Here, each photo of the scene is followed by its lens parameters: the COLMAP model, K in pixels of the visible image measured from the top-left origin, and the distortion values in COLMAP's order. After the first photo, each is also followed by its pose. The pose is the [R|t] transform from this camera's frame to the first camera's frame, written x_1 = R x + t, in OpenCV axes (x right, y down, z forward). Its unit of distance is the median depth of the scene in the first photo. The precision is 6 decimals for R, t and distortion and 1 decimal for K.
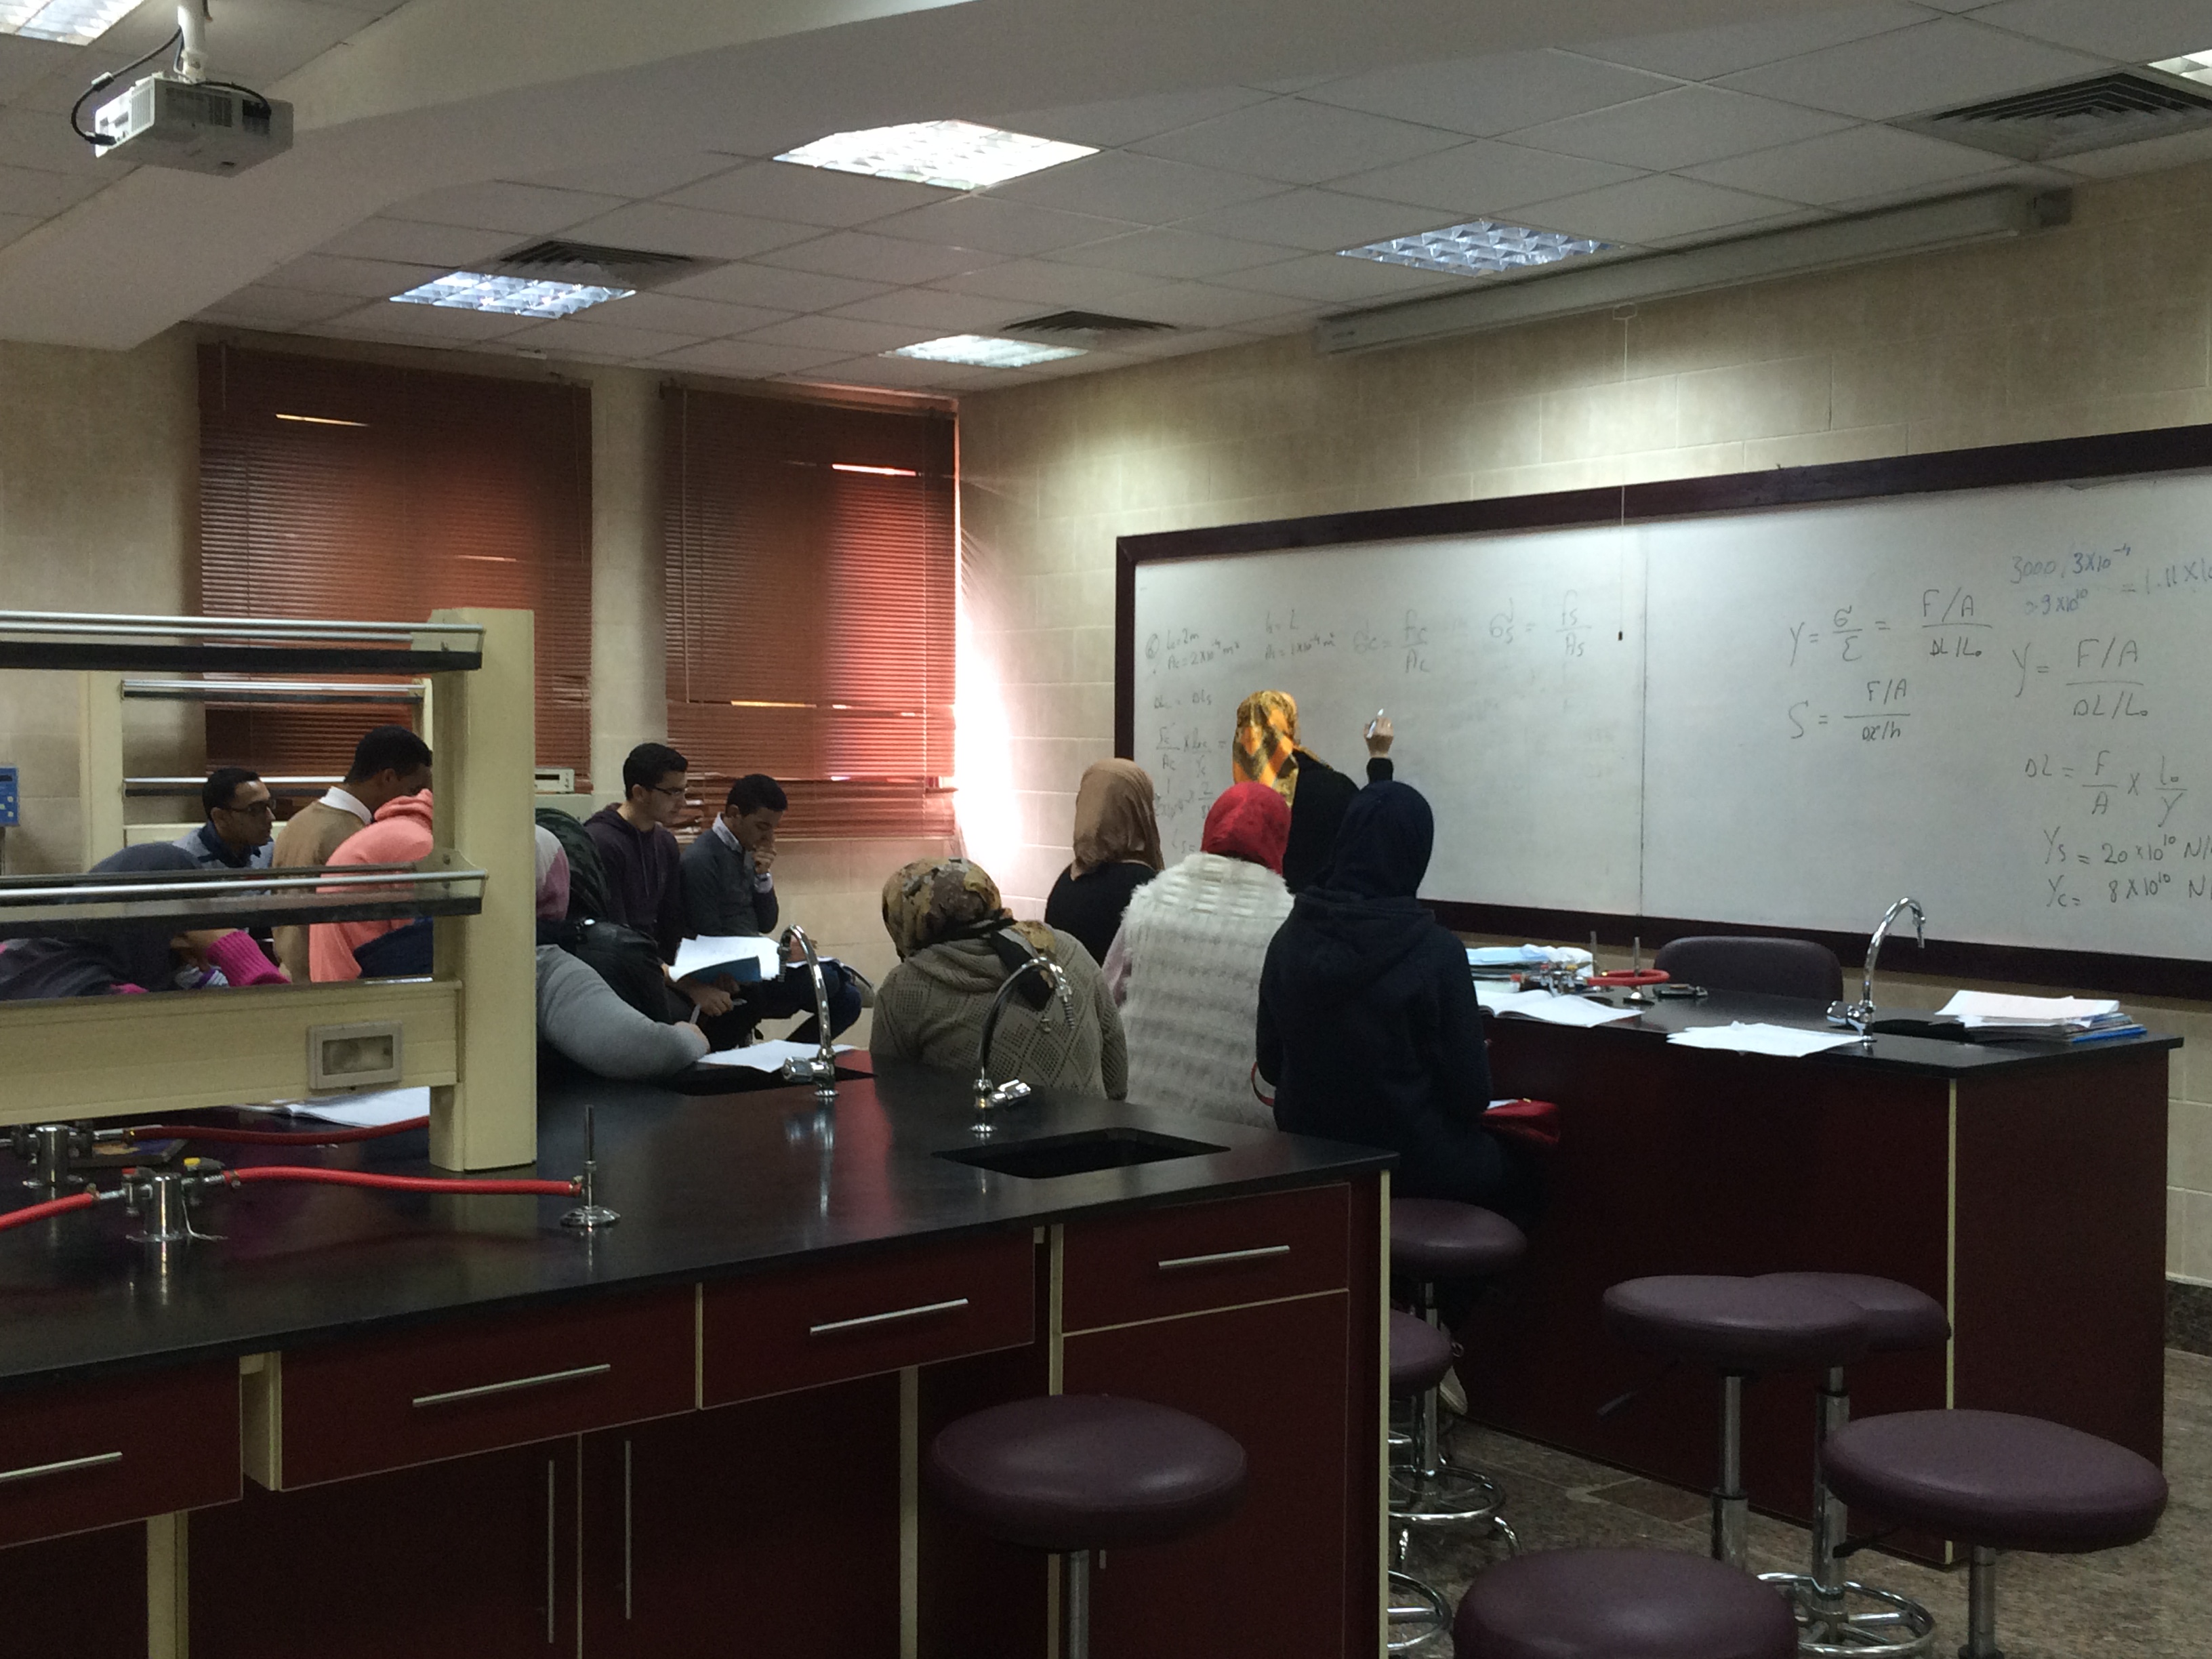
lens RADIAL K [[2484.3, 0, 1106.0], [0, 2484.3, 829.5], [0, 0, 1]] dist [0.067646, -0.021339]
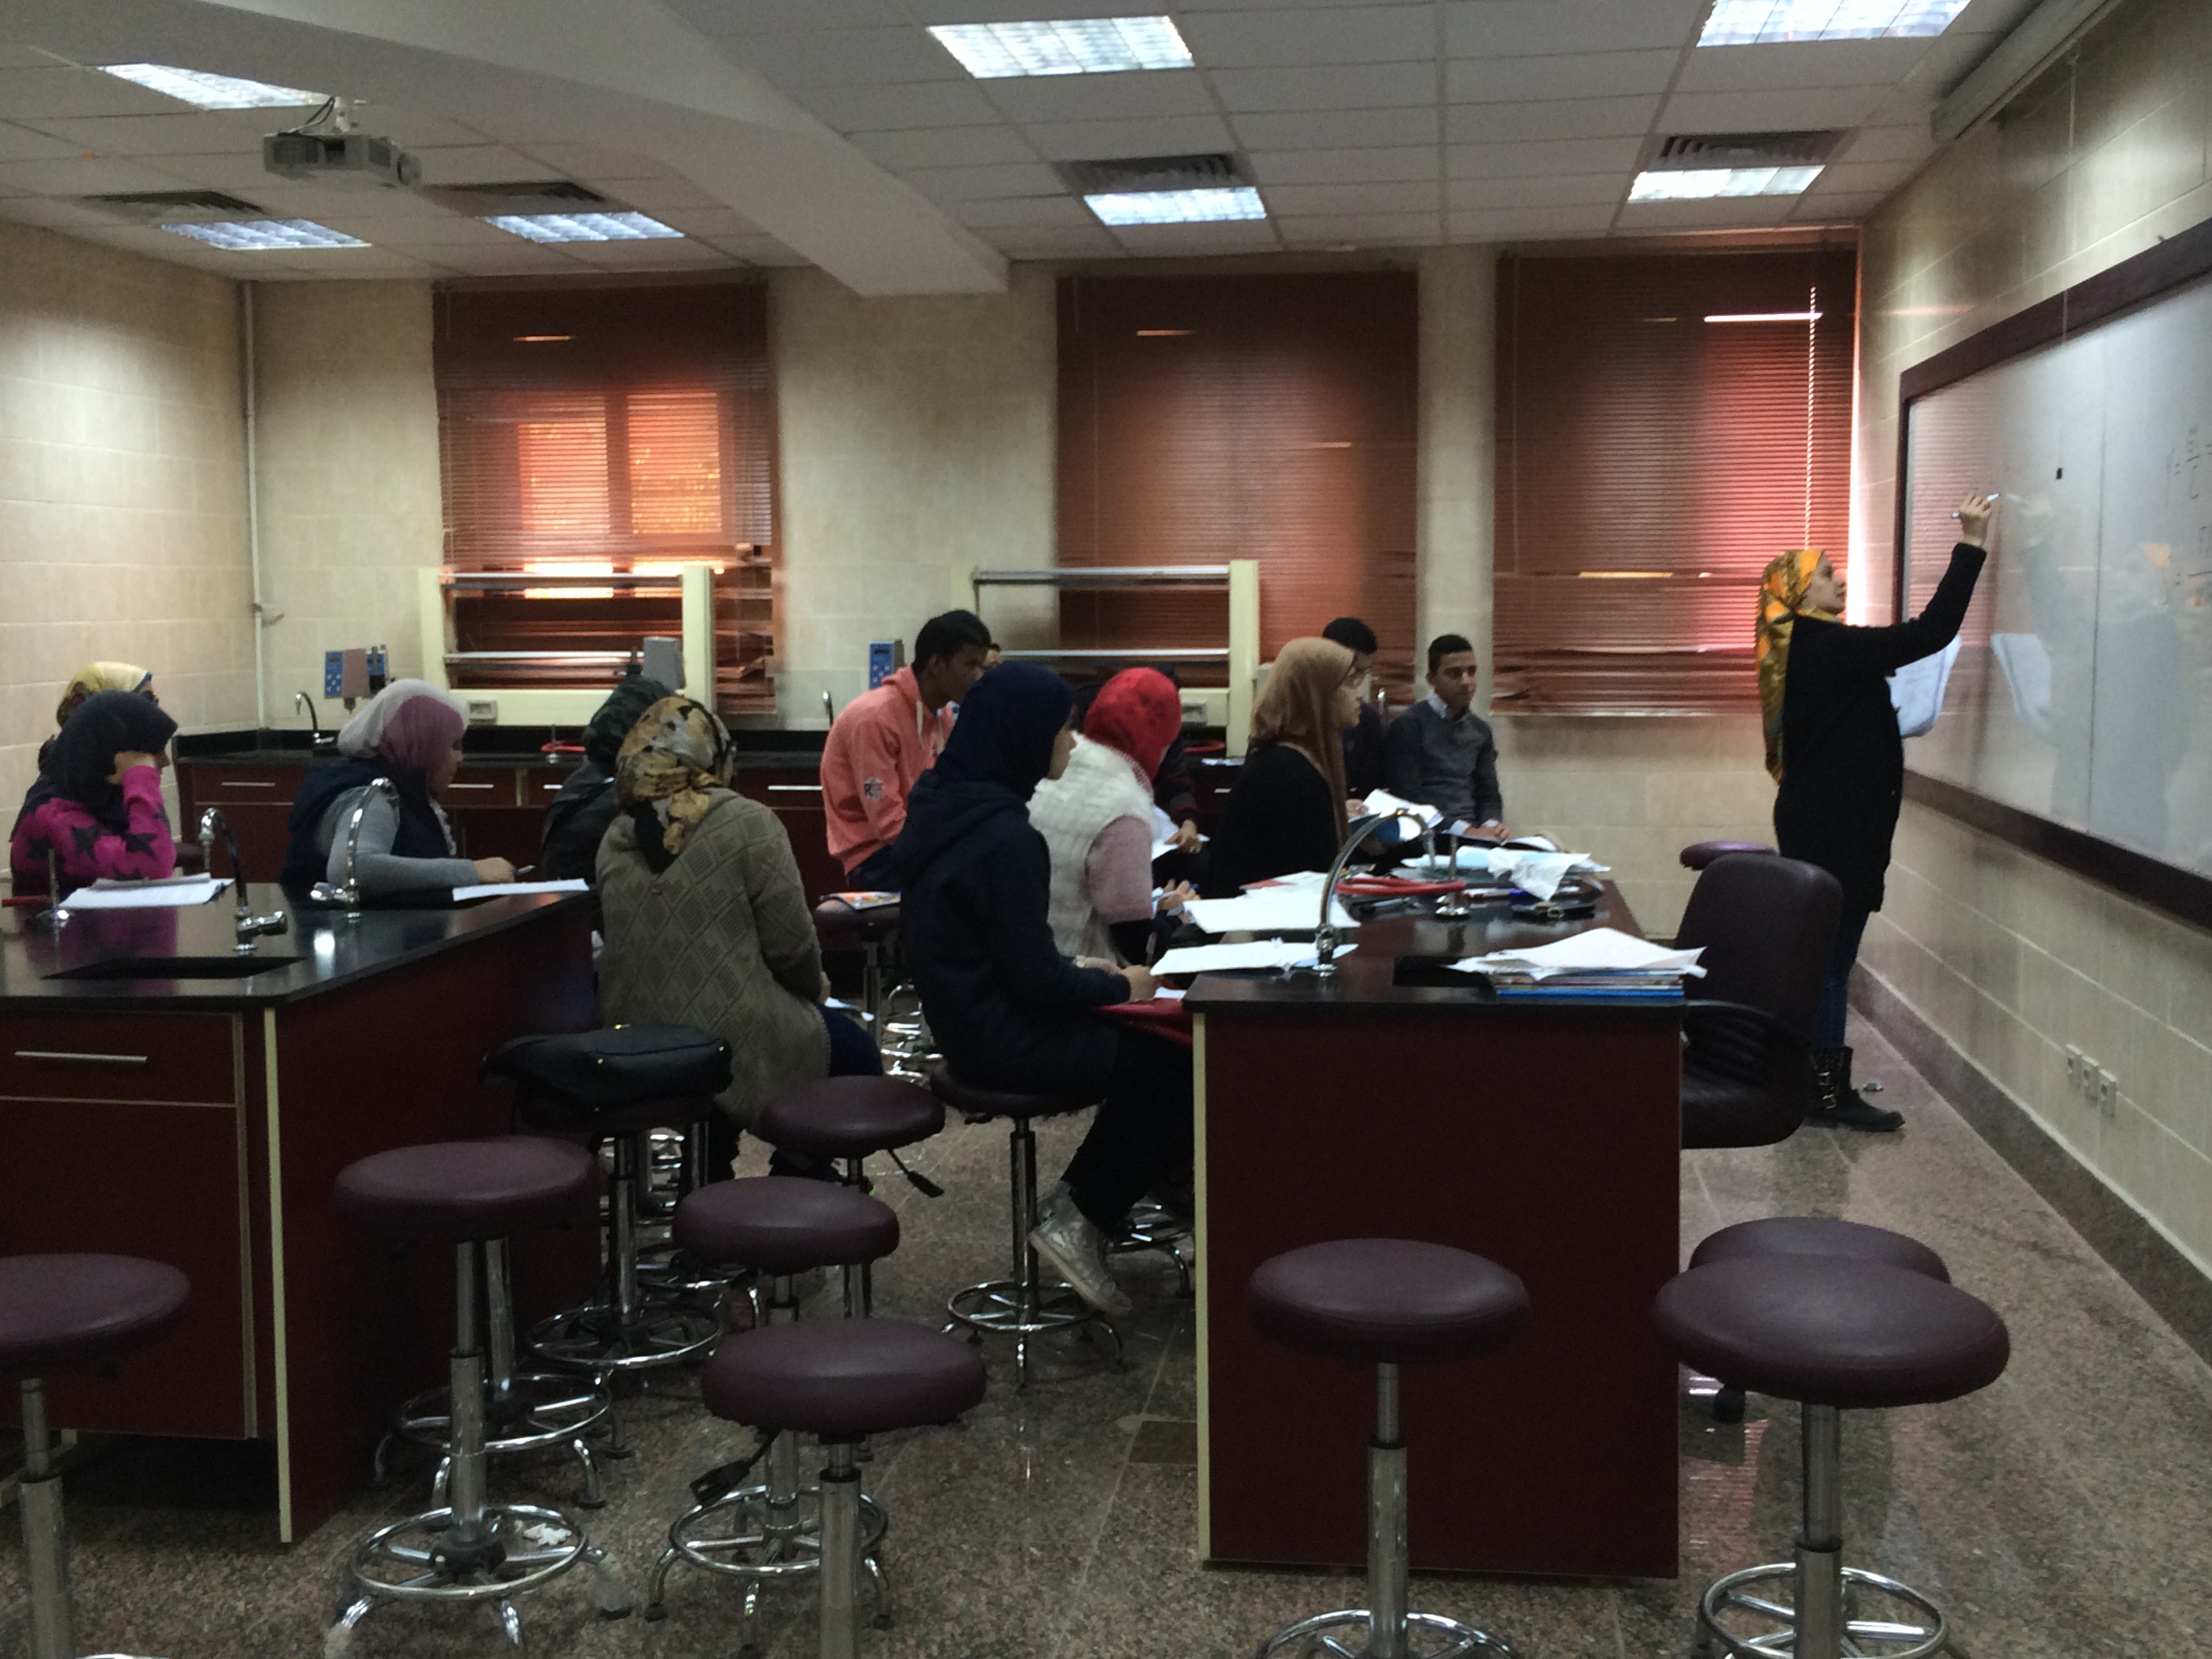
lens RADIAL K [[2484.3, 0, 1106.0], [0, 2484.3, 829.5], [0, 0, 1]] dist [0.067646, -0.021339]
pose [[0.701727, 0.051855, -0.710557, 0.443137], [-0.012332, 0.998082, 0.060659, -0.007919], [0.712340, -0.033804, 0.701020, 0.179214]]
